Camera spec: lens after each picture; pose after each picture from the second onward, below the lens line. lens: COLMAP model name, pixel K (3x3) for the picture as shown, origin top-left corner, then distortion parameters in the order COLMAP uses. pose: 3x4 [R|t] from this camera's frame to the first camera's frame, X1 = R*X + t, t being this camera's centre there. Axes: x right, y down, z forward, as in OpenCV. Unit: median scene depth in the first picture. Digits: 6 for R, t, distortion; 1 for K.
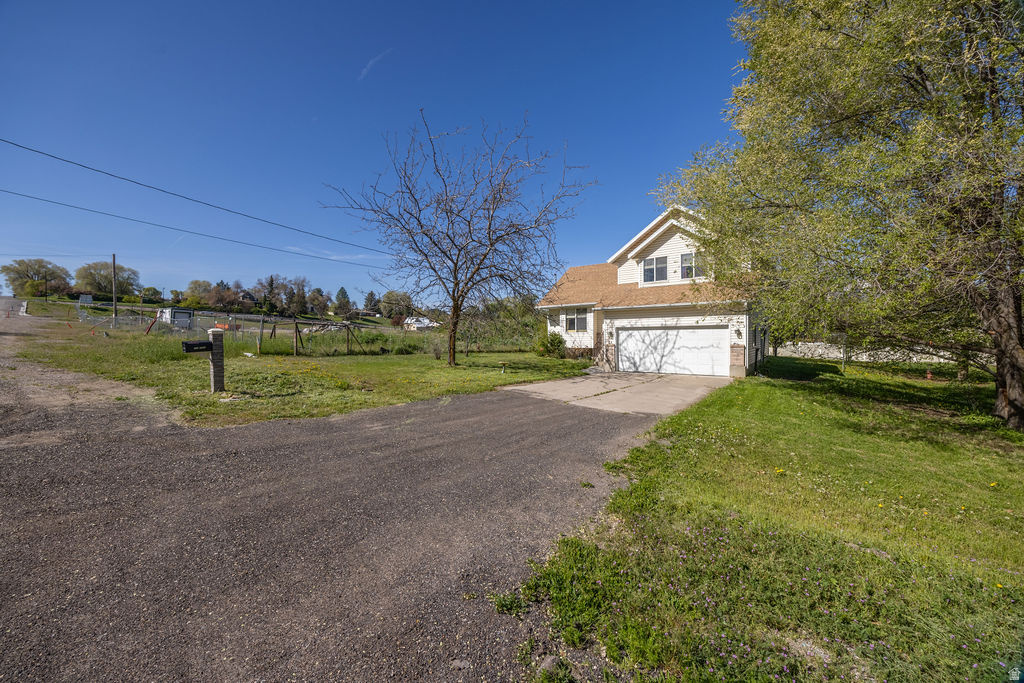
lens RADIAL K [[391.4, 0, 512.0], [0, 391.4, 341.5], [0, 0, 1]] dist [-0.000623, 0.000103]
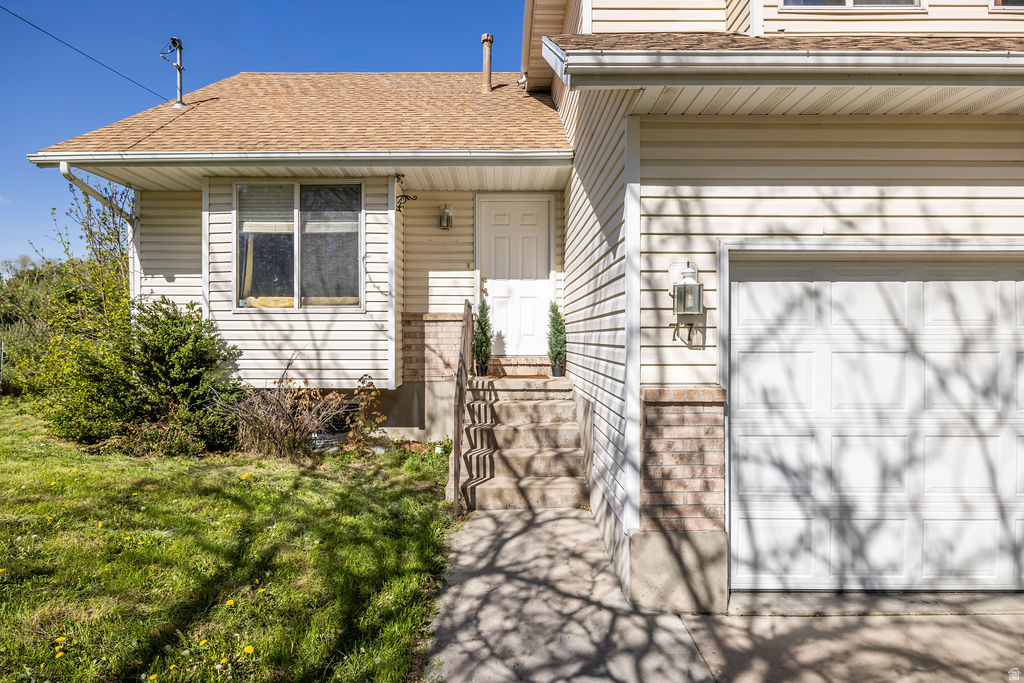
lens RADIAL K [[530.1, 0, 512.0], [0, 530.1, 341.5], [0, 0, 1]] dist [-0.031230, 0.000078]
pose [[0.775596, 0.006856, 0.631192, 0.083334], [0.006245, 0.999809, -0.018534, -0.001472], [-0.631199, 0.018316, 0.775405, 0.748616]]
